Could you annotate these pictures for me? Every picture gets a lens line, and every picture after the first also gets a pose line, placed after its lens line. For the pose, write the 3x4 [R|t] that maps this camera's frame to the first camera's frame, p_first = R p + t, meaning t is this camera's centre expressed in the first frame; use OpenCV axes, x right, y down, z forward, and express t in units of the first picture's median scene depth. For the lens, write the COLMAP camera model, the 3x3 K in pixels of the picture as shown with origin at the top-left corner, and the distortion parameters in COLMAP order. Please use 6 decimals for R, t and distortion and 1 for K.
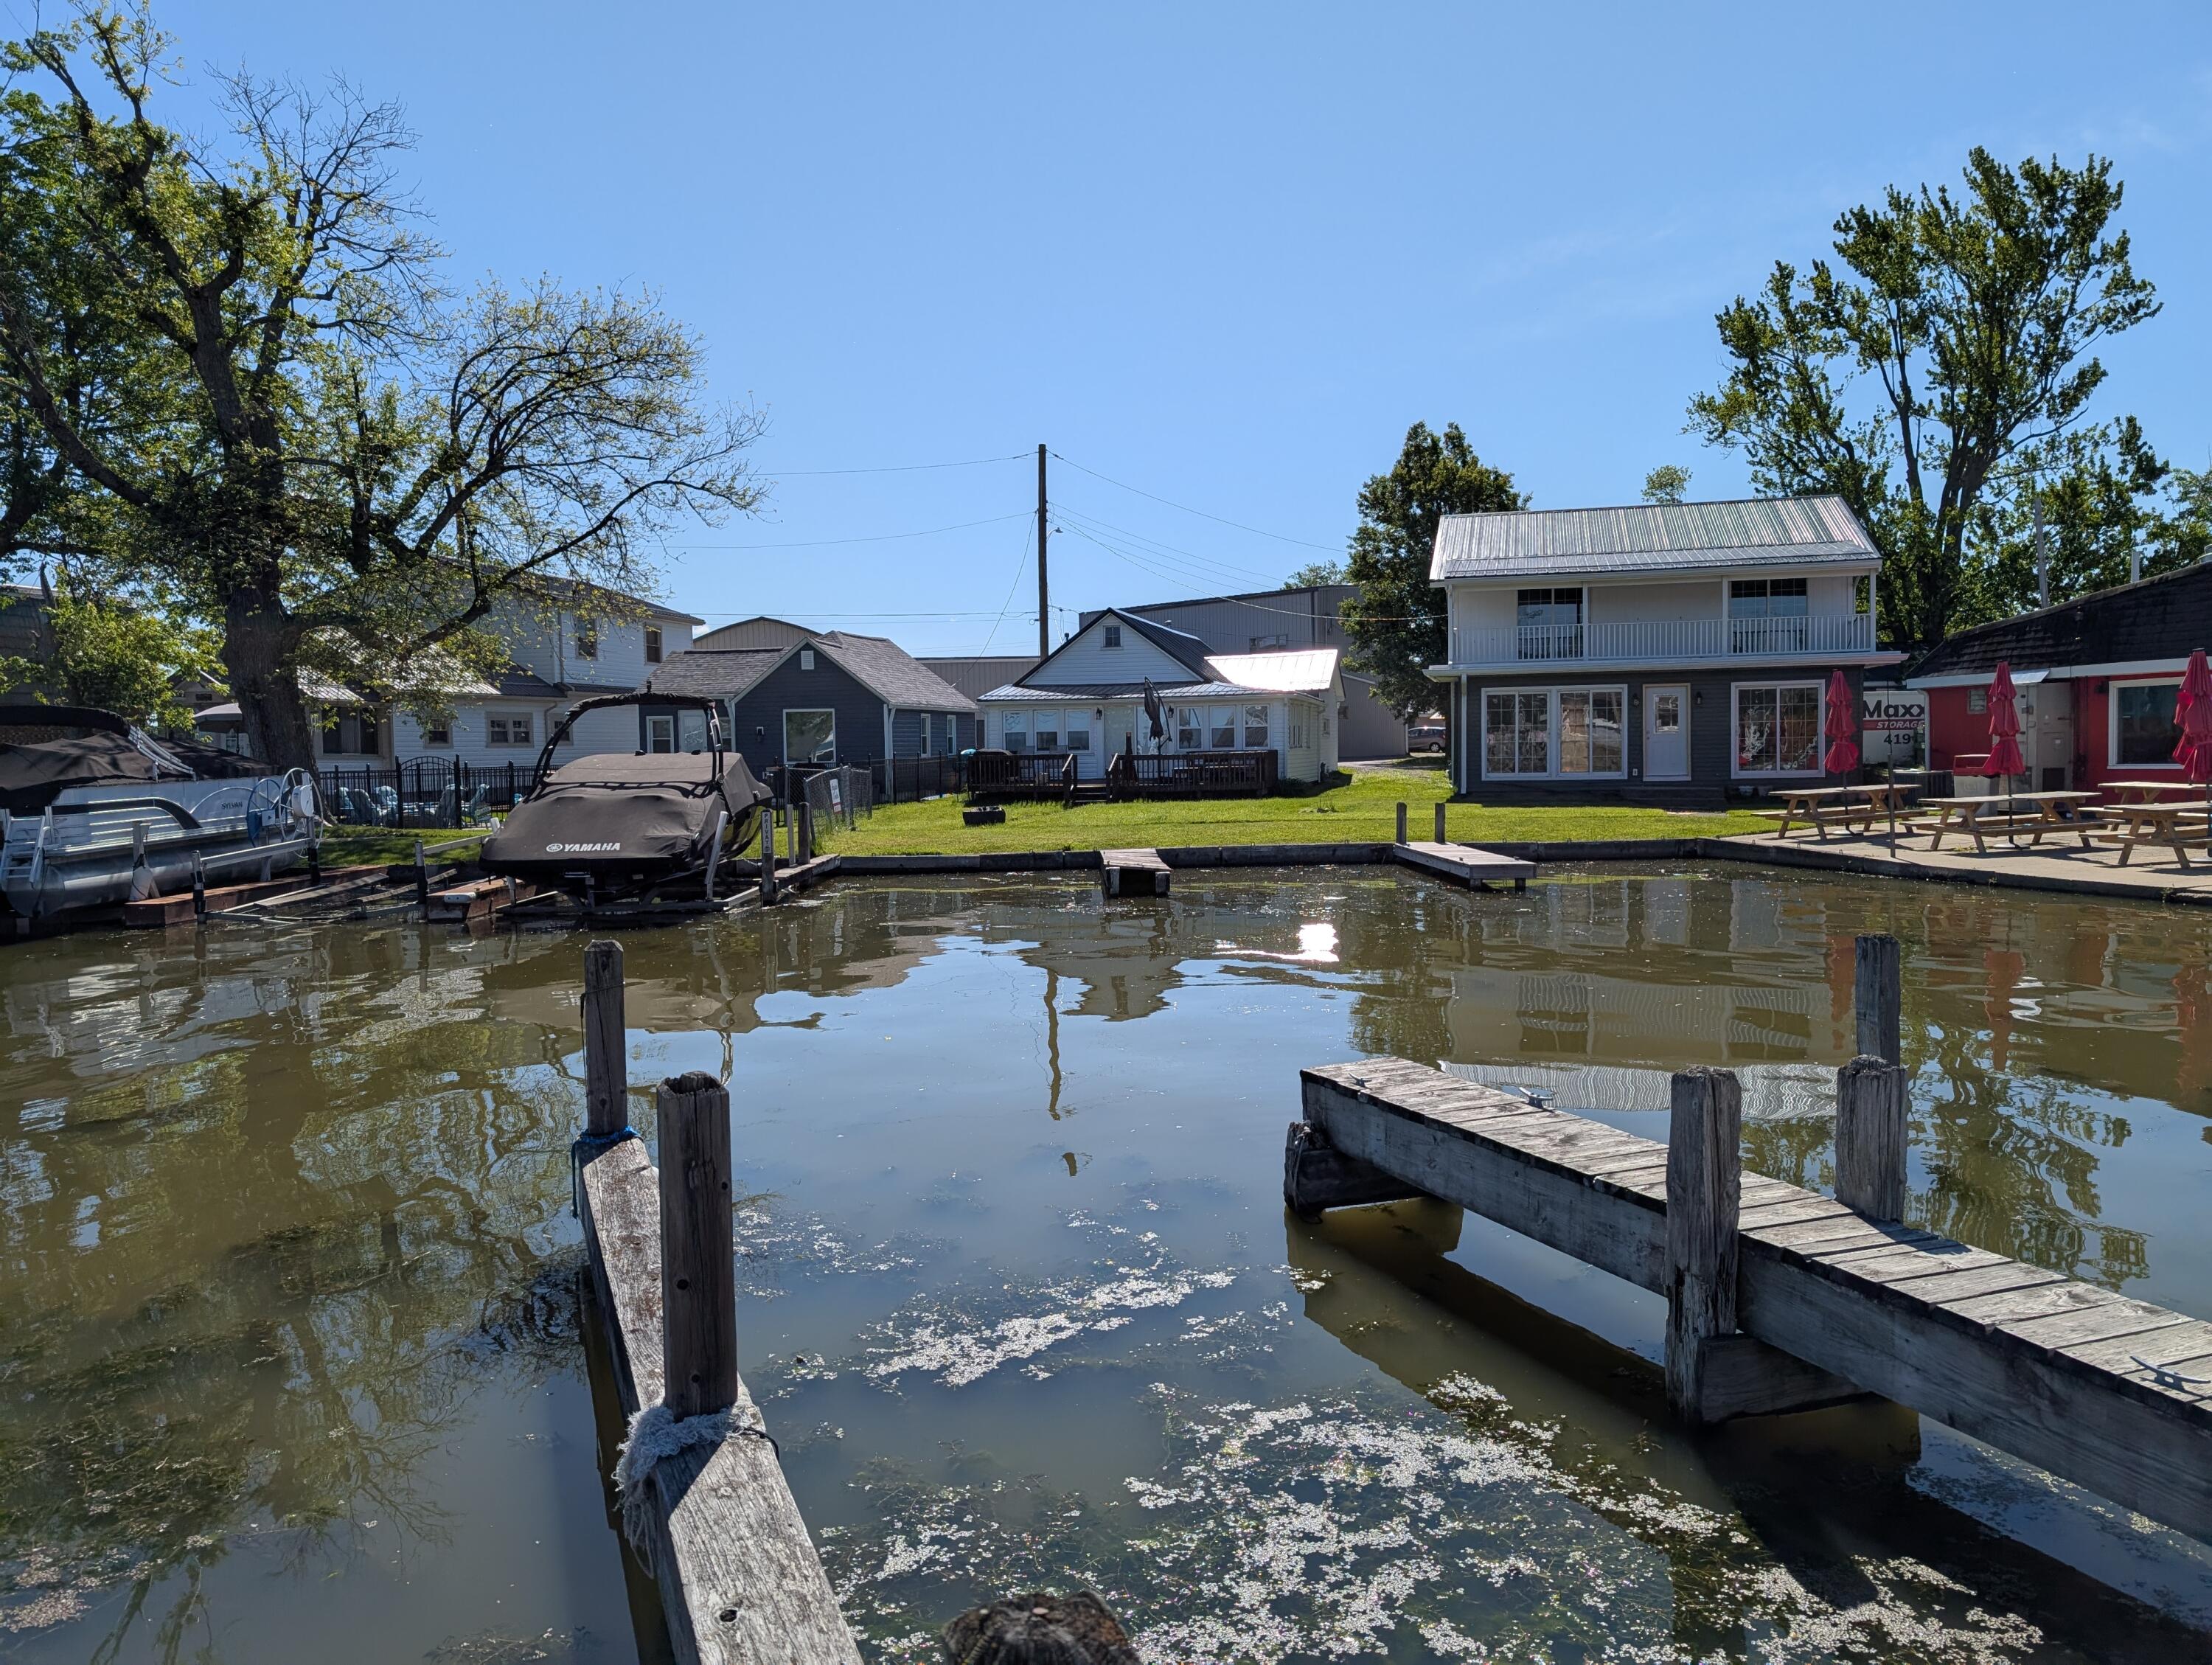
lens RADIAL K [[1592.3, 0, 1106.0], [0, 1592.3, 832.5], [0, 0, 1]] dist [0.079737, -0.000113]
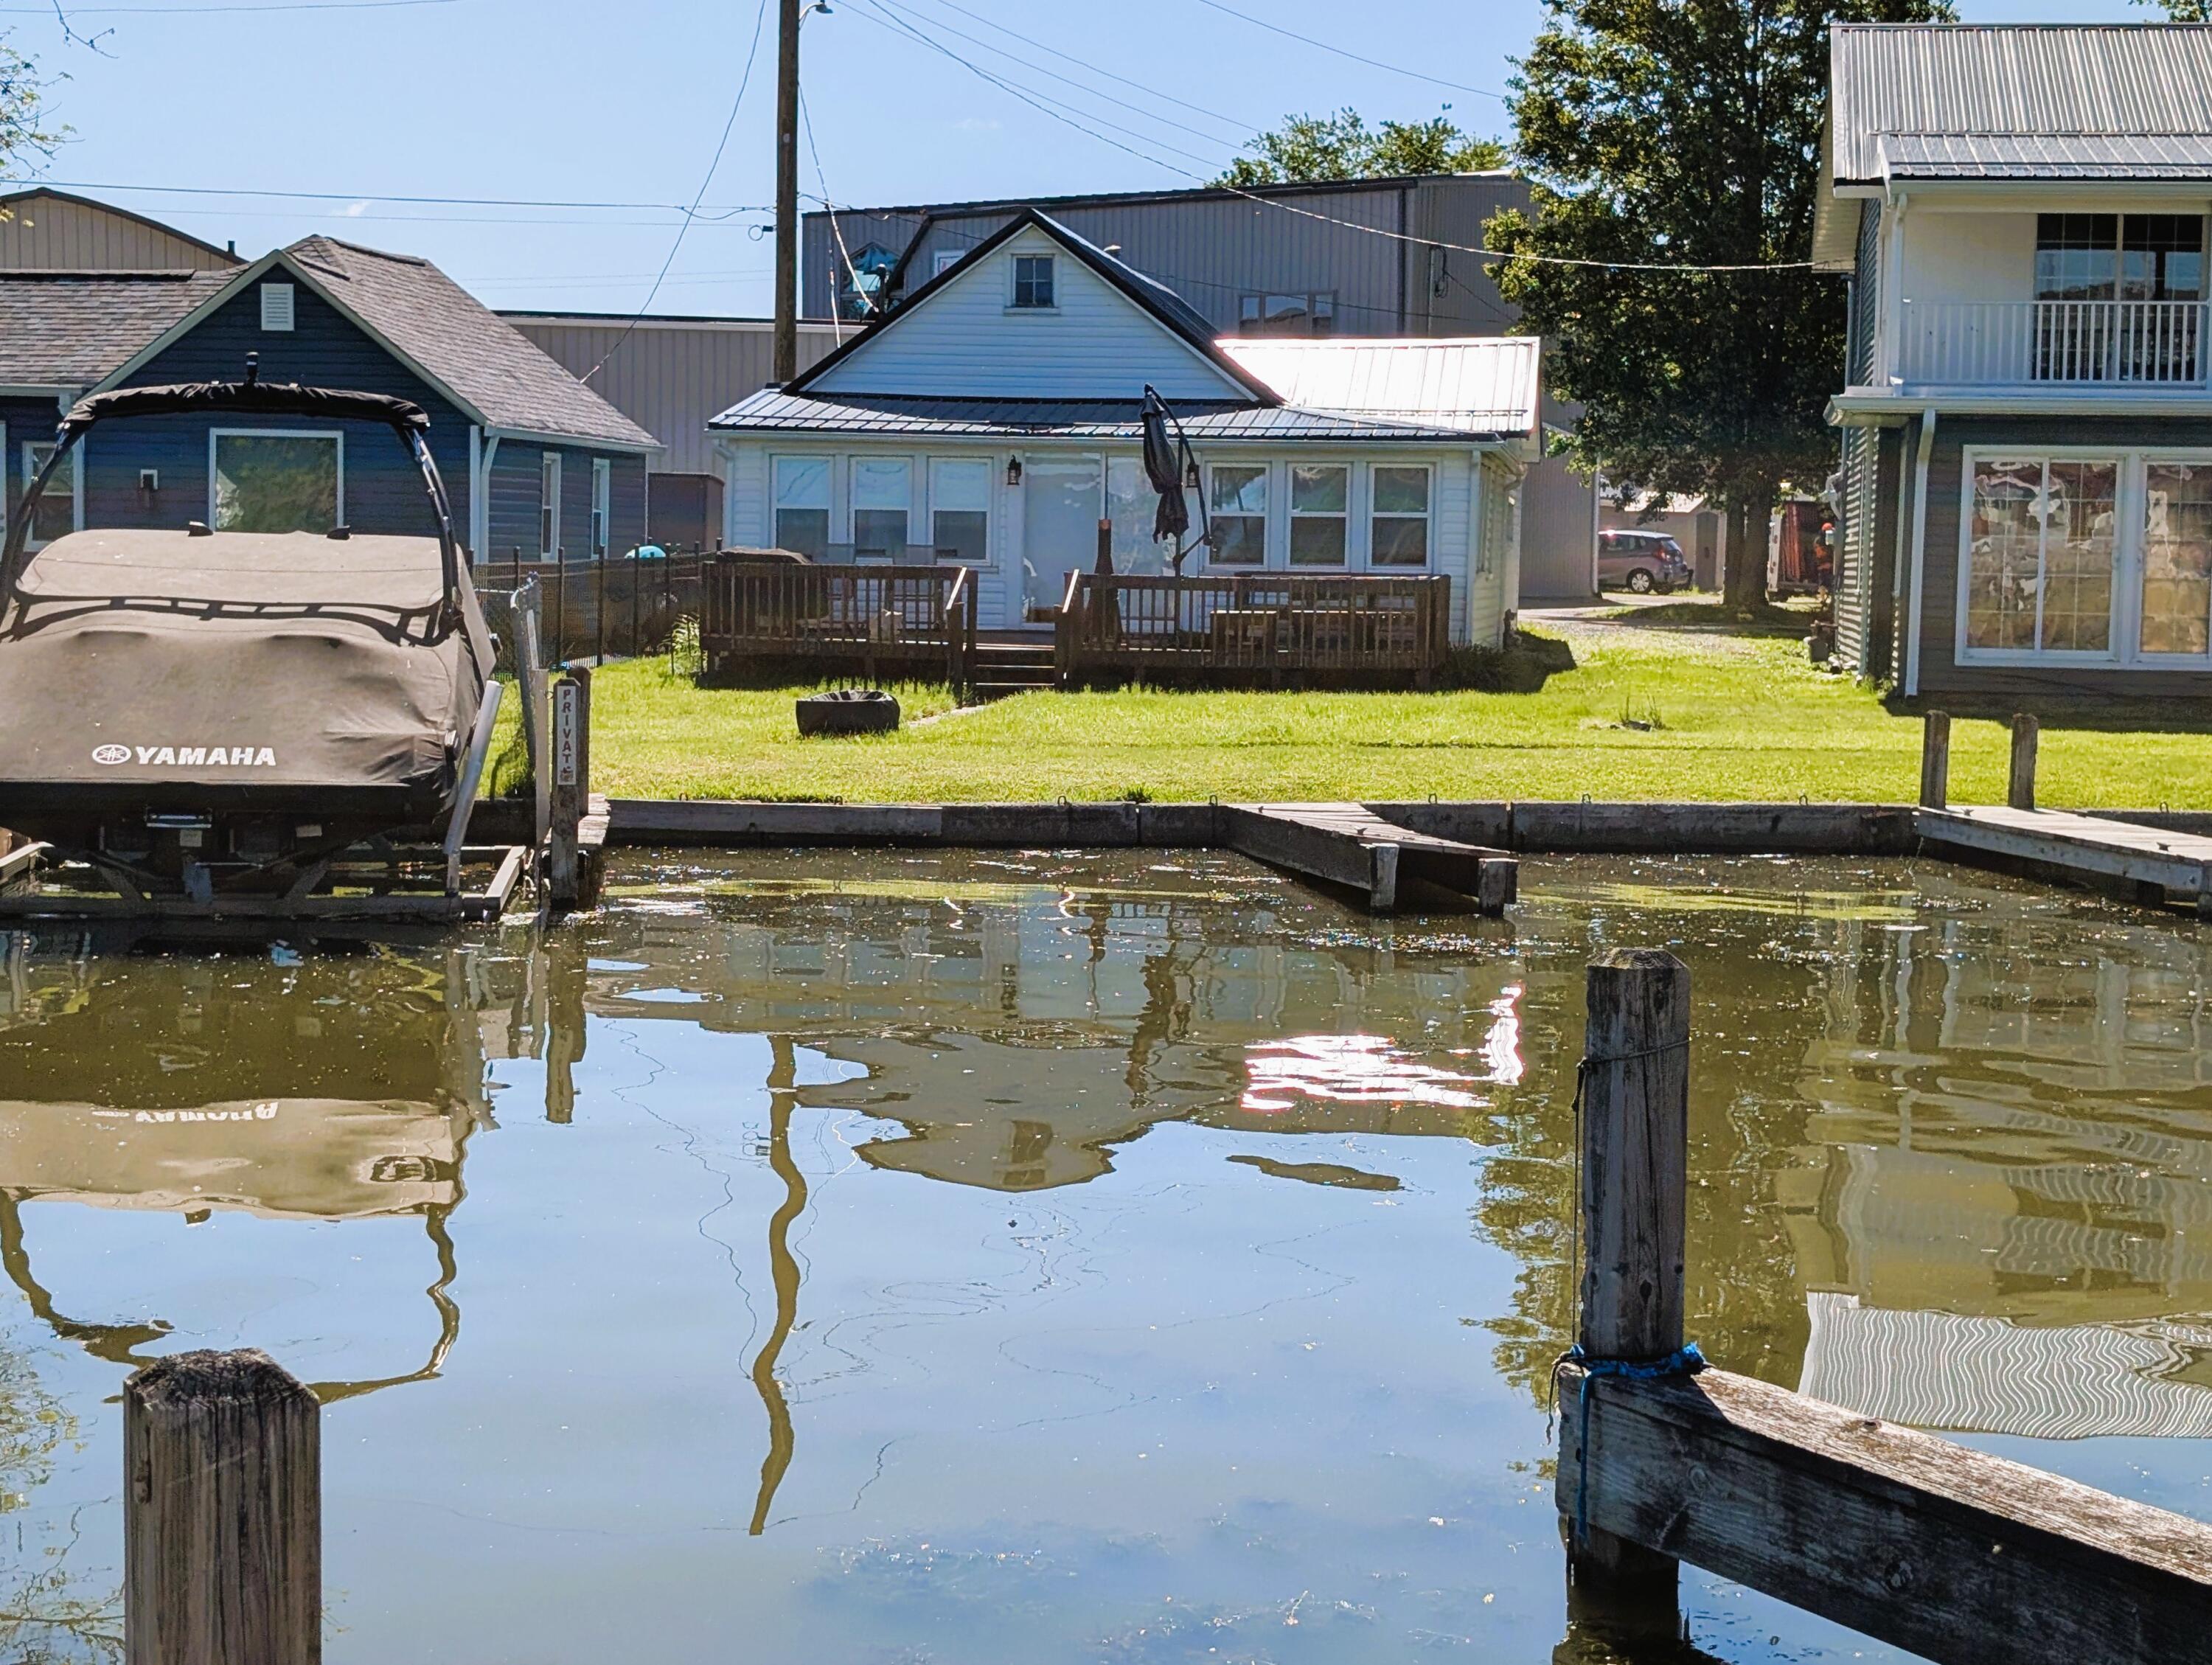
lens RADIAL K [[4006.9, 0, 1106.0], [0, 4006.9, 832.5], [0, 0, 1]] dist [0.102083, -0.104299]
pose [[0.993708, 0.028838, 0.108225, -0.091042], [-0.030436, 0.999450, 0.013142, 0.003616], [-0.107787, -0.016353, 0.994040, -0.022202]]
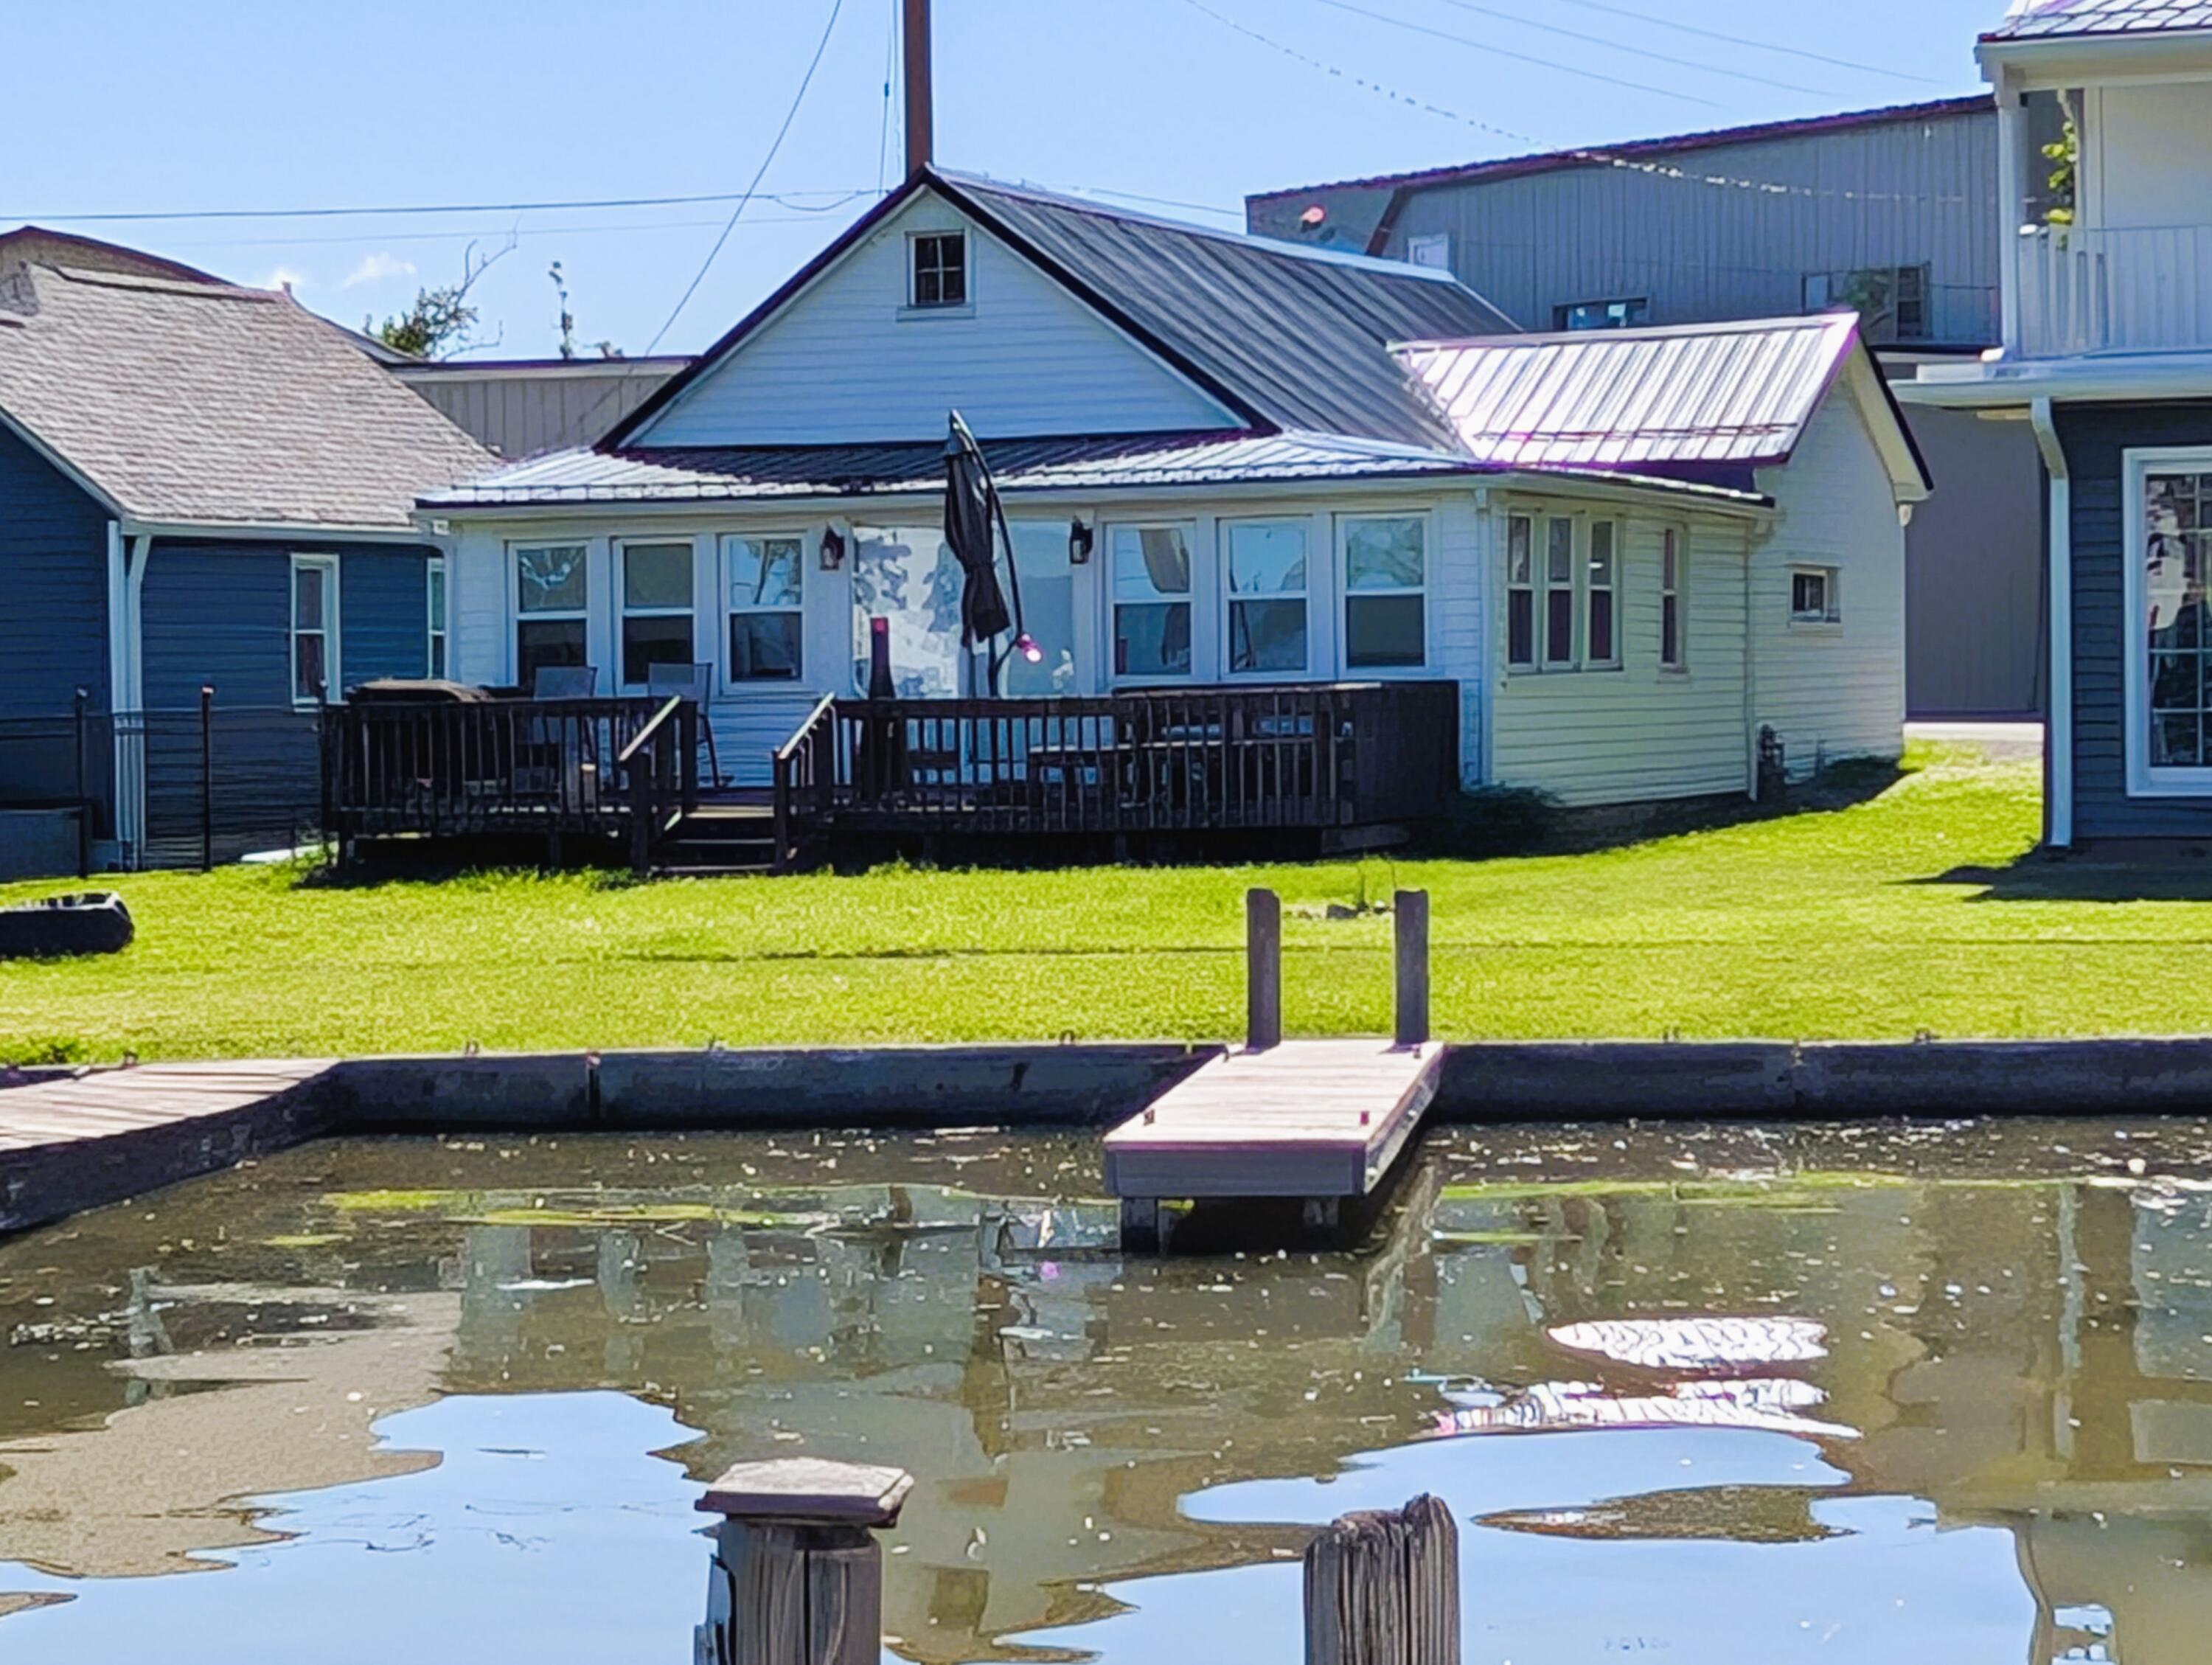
lens RADIAL K [[5481.3, 0, 1106.0], [0, 5481.3, 832.5], [0, 0, 1]] dist [-0.112576, -0.069950]
pose [[0.991360, 0.001851, -0.131154, 0.169679], [-0.004933, 0.999719, -0.023179, -0.004311], [0.131074, 0.023626, 0.991091, 0.073625]]
